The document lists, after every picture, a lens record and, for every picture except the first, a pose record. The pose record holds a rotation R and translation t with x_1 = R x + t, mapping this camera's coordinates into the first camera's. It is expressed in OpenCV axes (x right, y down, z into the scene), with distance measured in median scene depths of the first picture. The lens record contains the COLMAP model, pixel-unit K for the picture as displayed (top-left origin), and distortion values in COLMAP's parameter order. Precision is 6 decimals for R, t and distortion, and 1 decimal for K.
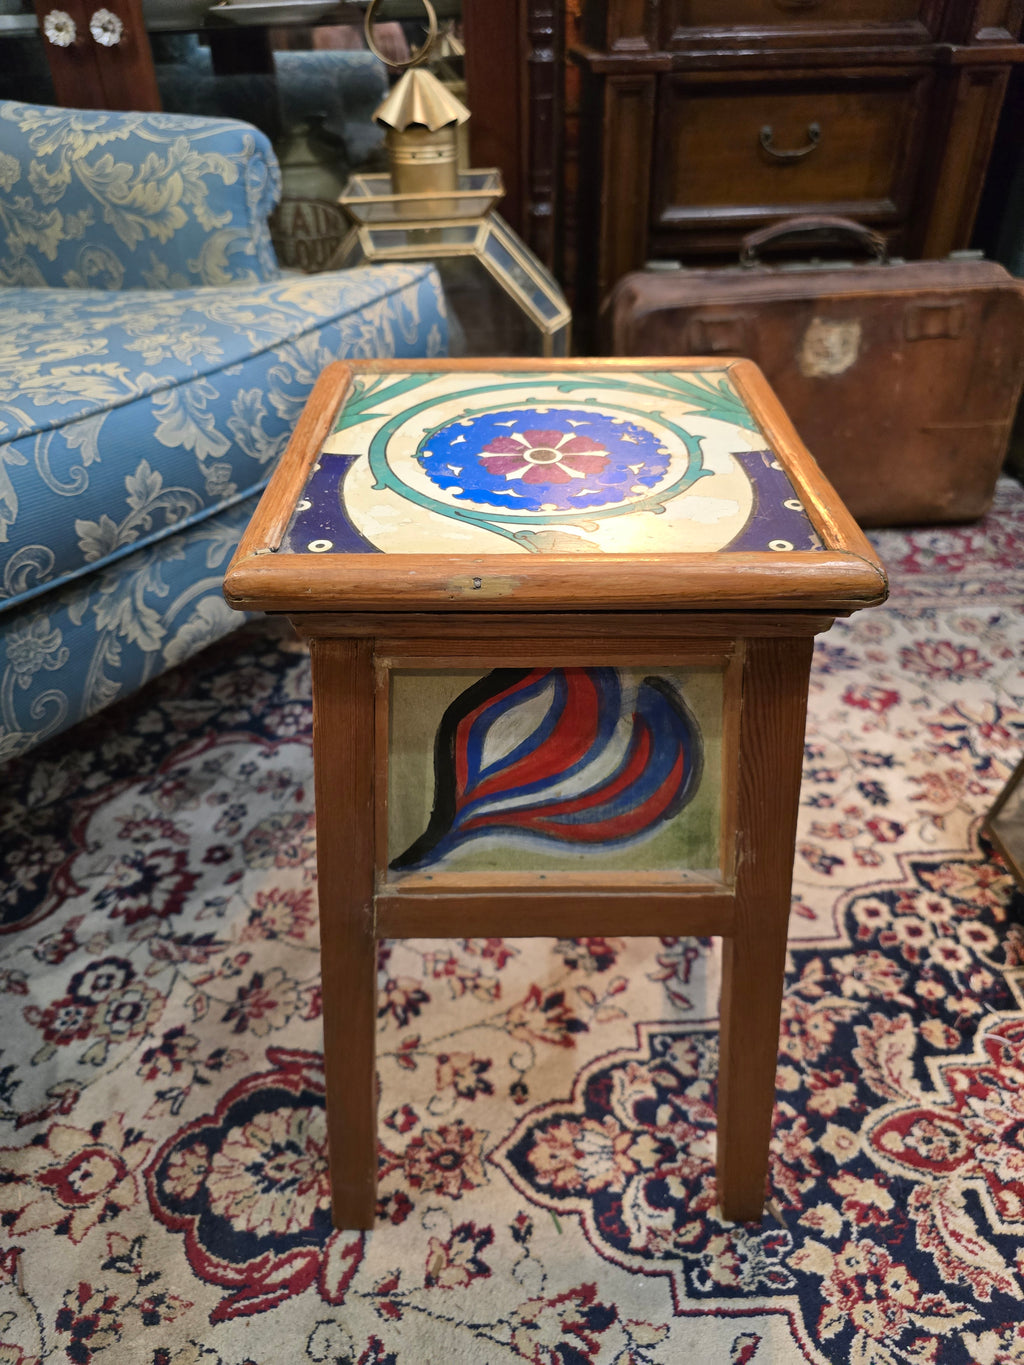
lens RADIAL K [[941.9, 0, 508.3], [0, 941.9, 678.7], [0, 0, 1]] dist [0.008256, -0.018653]
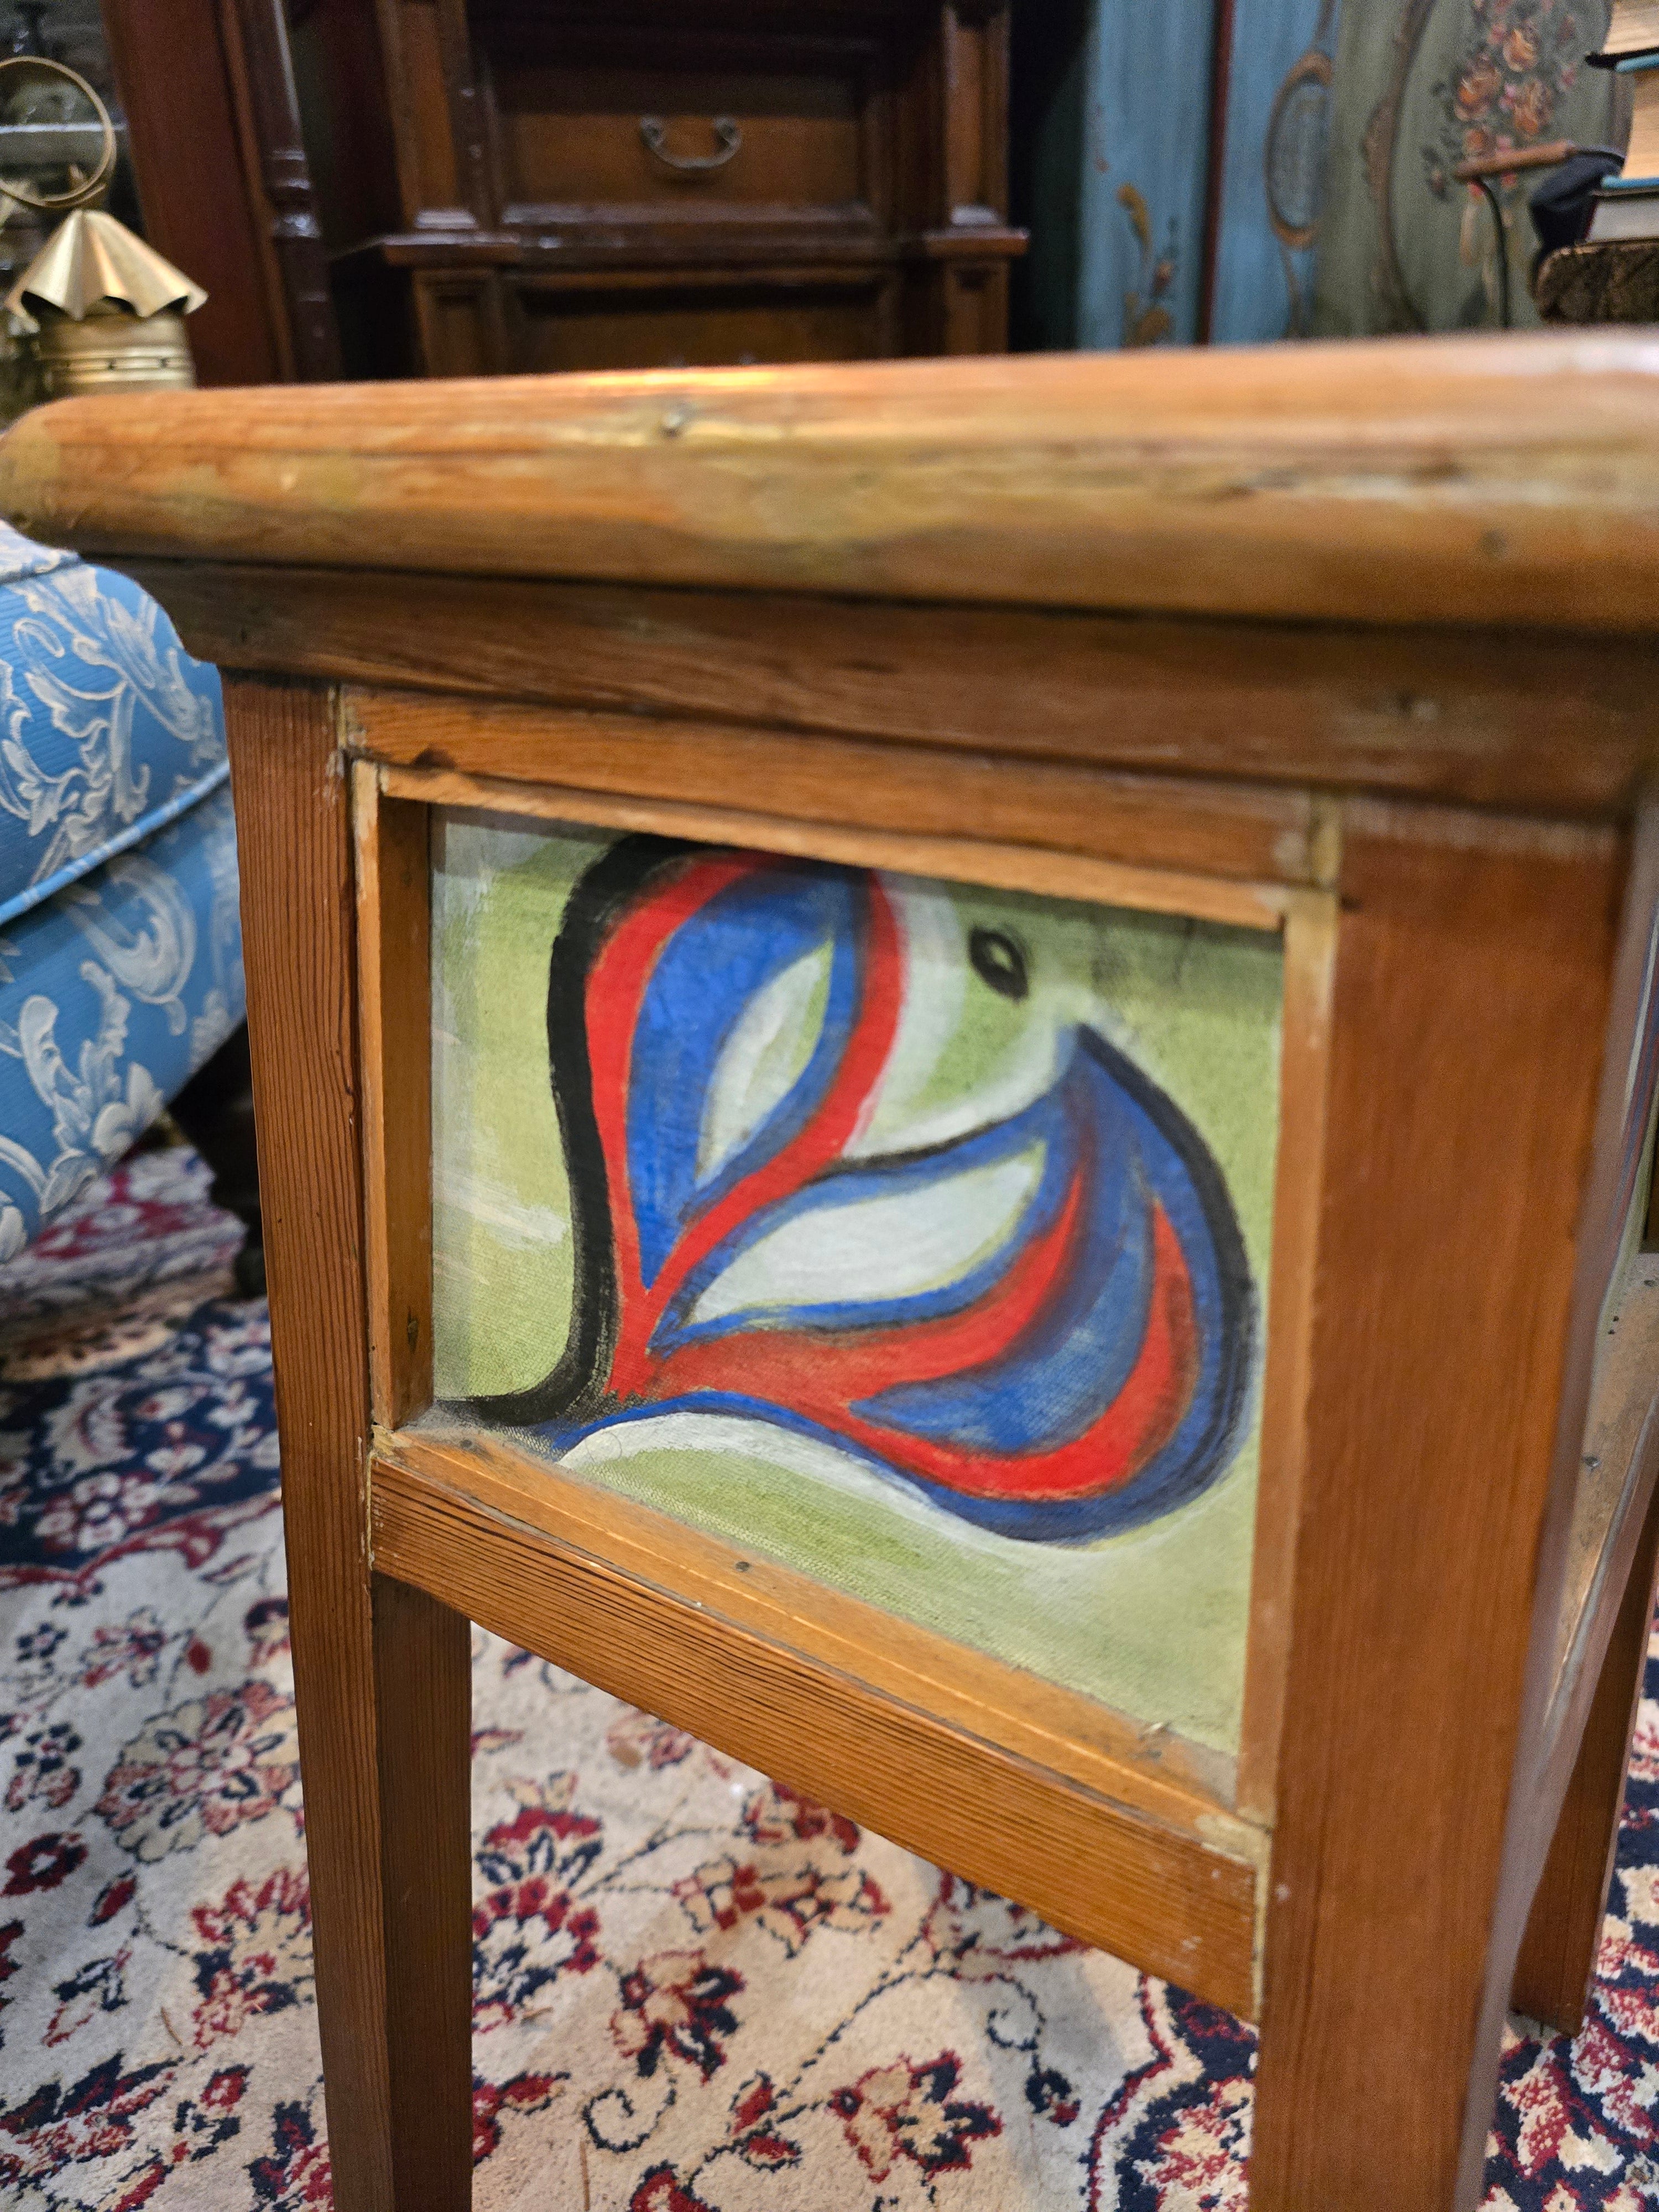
lens RADIAL K [[1526.4, 0, 826.6], [0, 1526.4, 1128.4], [0, 0, 1]] dist [0.008256, -0.018653]
pose [[0.897993, -0.207841, 0.387829, -0.254254], [0.272900, 0.954483, -0.120366, 0.077847], [-0.345160, 0.213926, 0.913838, 0.311882]]
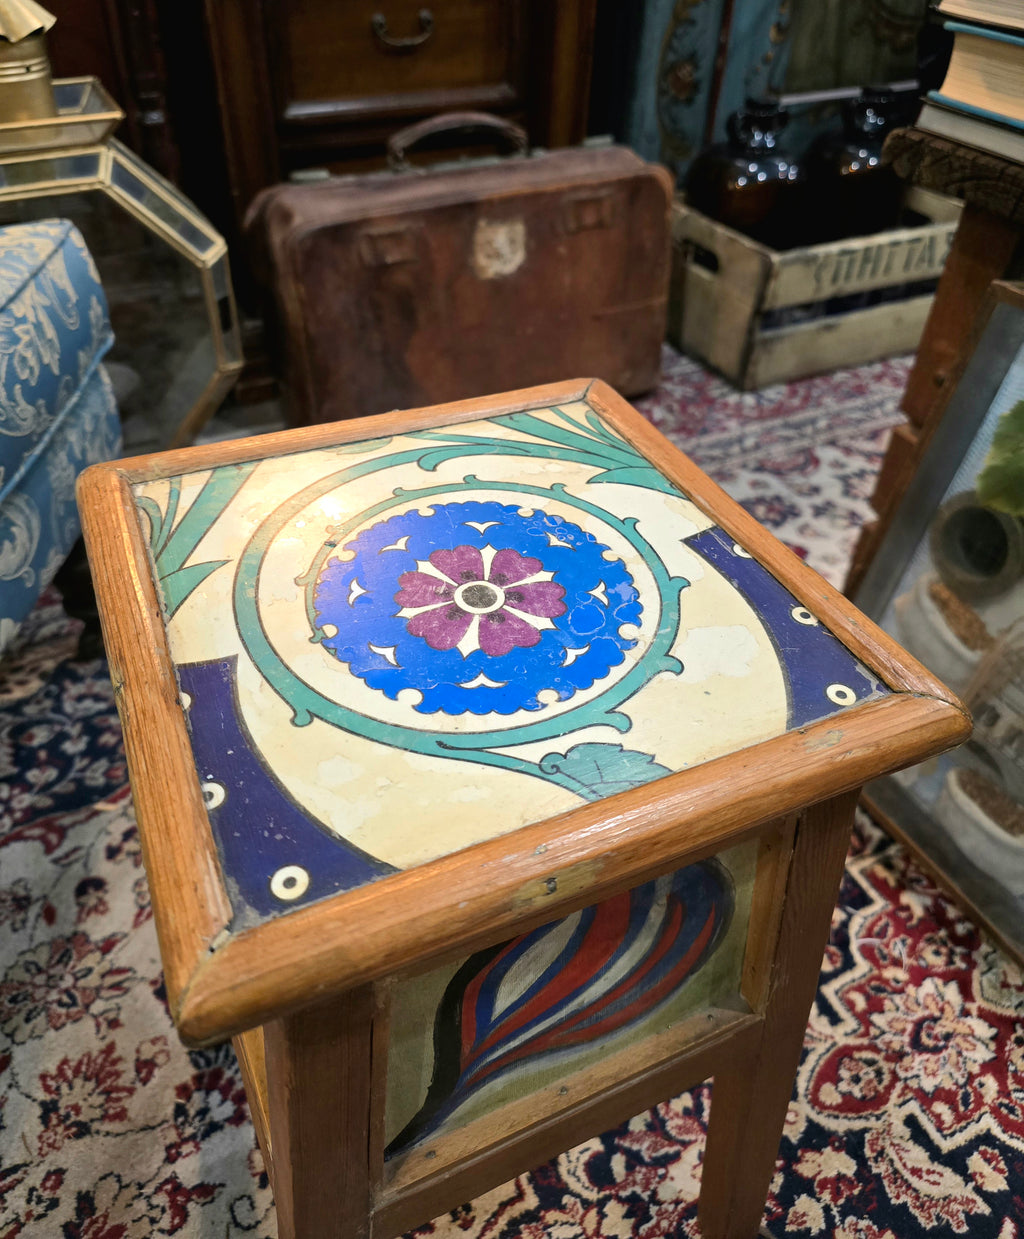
lens RADIAL K [[940.9, 0, 501.0], [0, 940.9, 541.6], [0, 0, 1]] dist [0.006399, -0.015670]
pose [[0.907155, -0.215873, 0.361205, -0.132895], [0.208390, 0.976200, 0.060059, -0.201130], [-0.365574, 0.020789, 0.930550, 0.176341]]
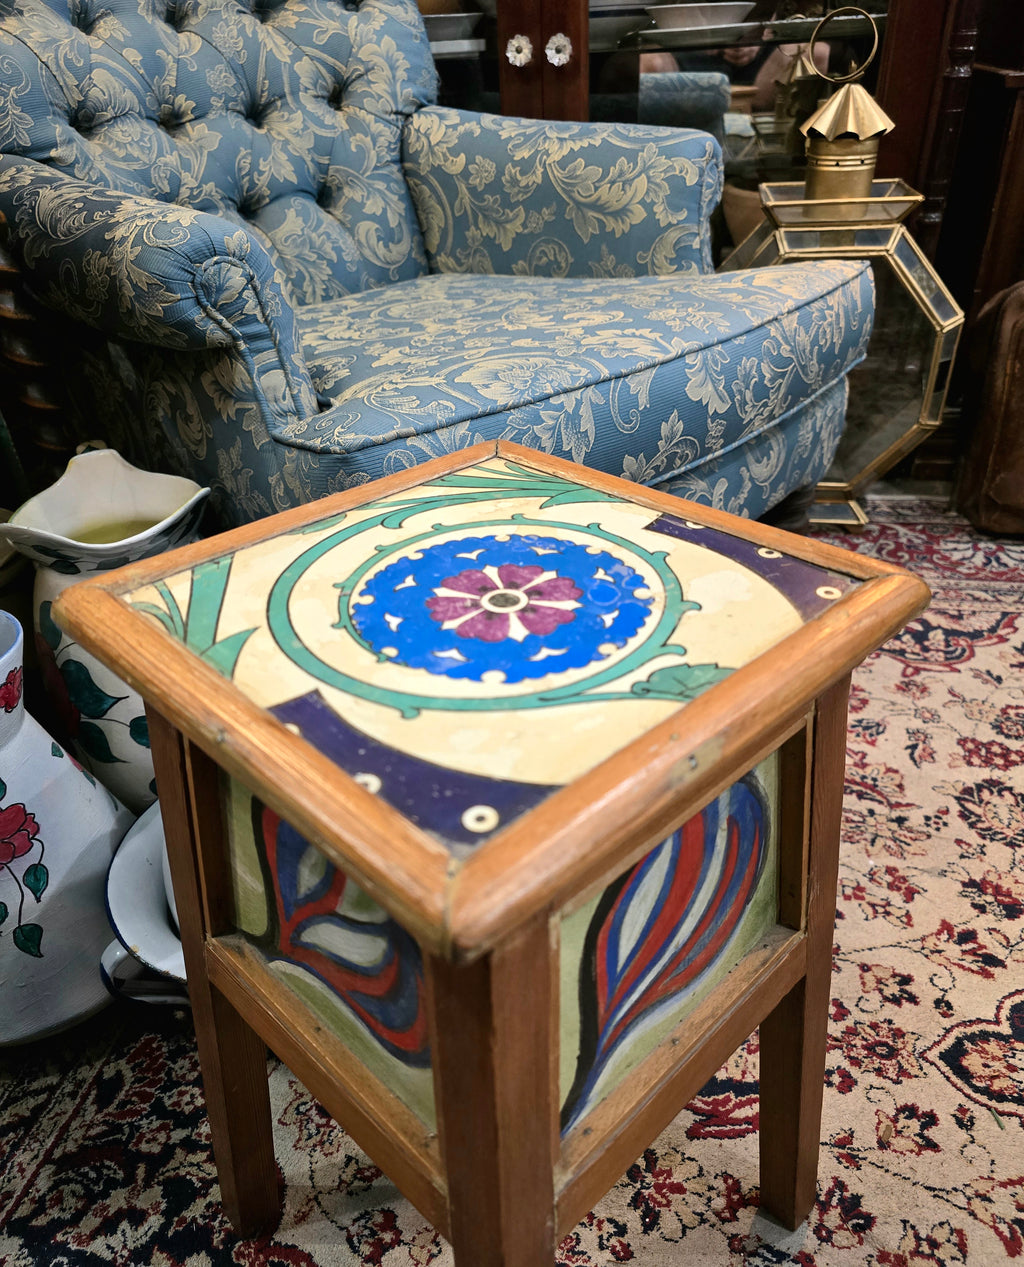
lens RADIAL K [[929.3, 0, 512.6], [0, 929.3, 672.0], [0, 0, 1]] dist [0.035250, -0.039674]
pose [[0.974854, 0.110623, -0.193448, -0.305593], [-0.114800, 0.993333, -0.010485, 0.123050], [0.190999, 0.032429, 0.981054, -0.165057]]
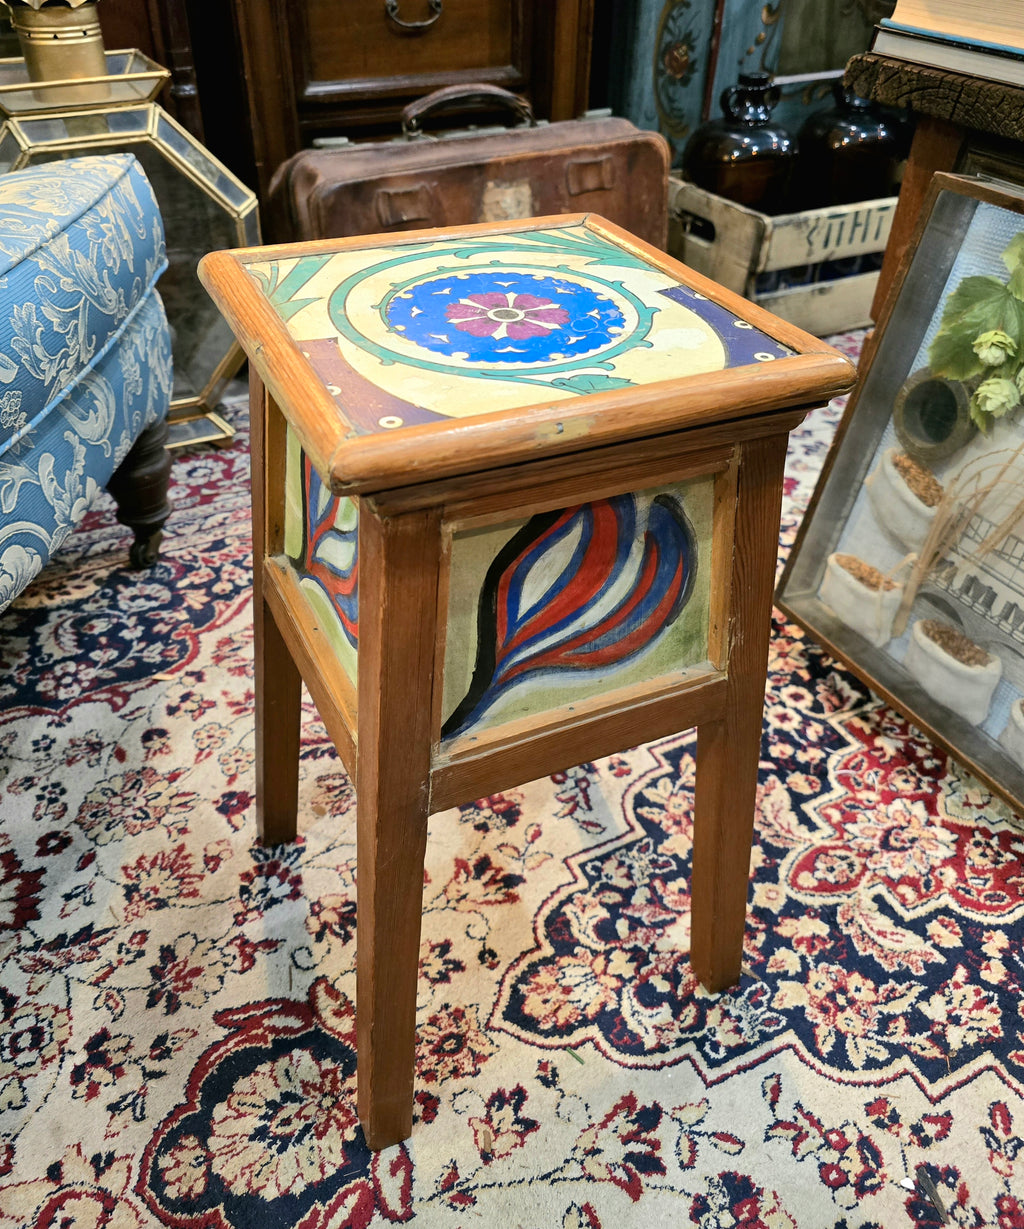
lens RADIAL K [[989.0, 0, 490.3], [0, 989.0, 575.3], [0, 0, 1]] dist [0.034029, -0.042276]
pose [[0.910294, -0.217707, 0.352092, -0.269854], [0.219346, 0.974991, 0.035767, 0.002578], [-0.351074, 0.044672, 0.935282, -0.010947]]
